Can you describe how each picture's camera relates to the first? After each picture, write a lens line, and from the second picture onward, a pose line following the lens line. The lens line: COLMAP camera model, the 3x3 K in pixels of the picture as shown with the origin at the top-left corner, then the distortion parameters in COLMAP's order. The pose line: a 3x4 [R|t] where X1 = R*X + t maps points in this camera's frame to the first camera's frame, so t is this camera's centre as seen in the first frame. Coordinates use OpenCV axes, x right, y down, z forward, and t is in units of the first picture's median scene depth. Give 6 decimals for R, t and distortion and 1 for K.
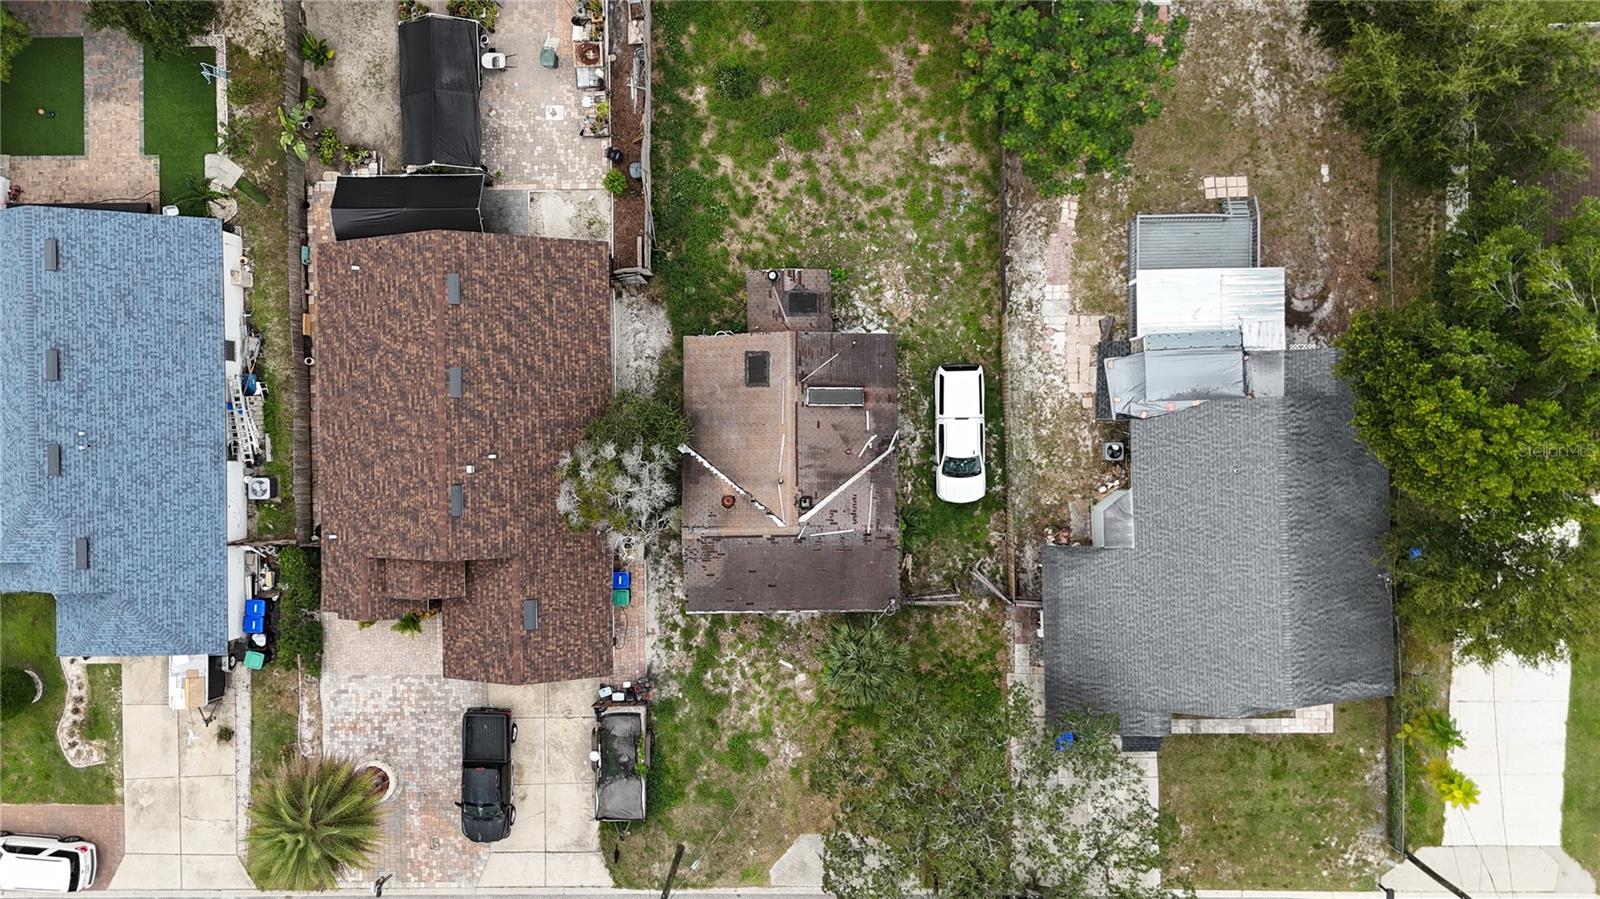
lens RADIAL K [[1183.4, 0, 805.3], [0, 1183.4, 436.0], [0, 0, 1]] dist [0.051786, -0.046377]
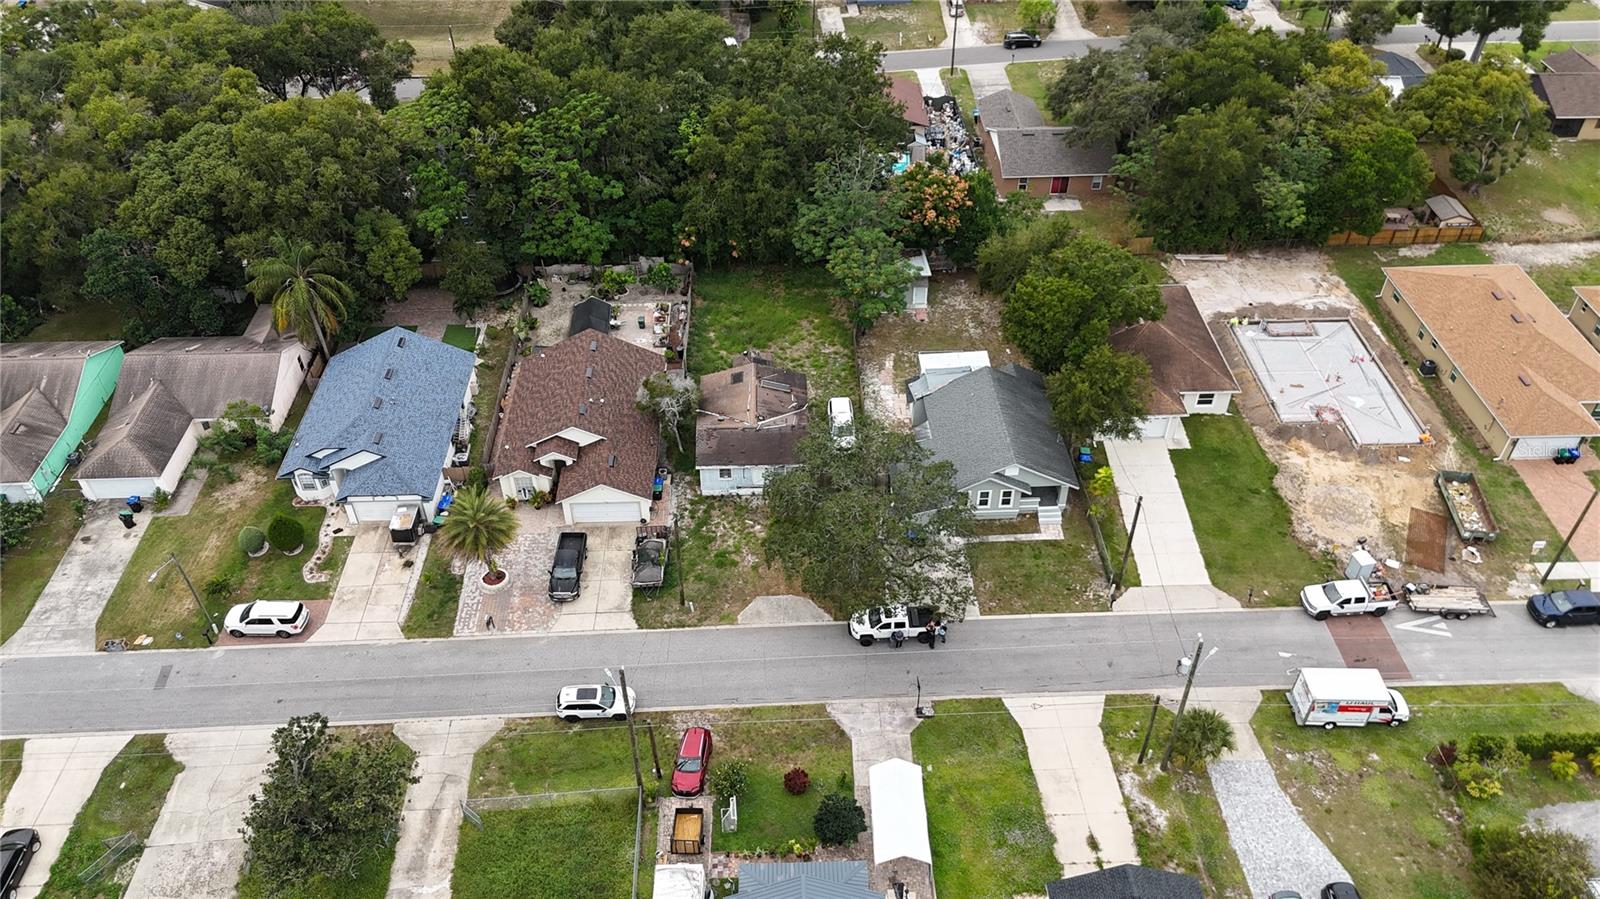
lens RADIAL K [[1183.4, 0, 805.7], [0, 1183.4, 446.5], [0, 0, 1]] dist [0.051786, -0.046377]
pose [[0.999299, 0.002943, 0.037329, 0.001231], [0.026819, 0.639457, -0.768359, 1.461925], [-0.026132, 0.768821, 0.638929, -0.193292]]
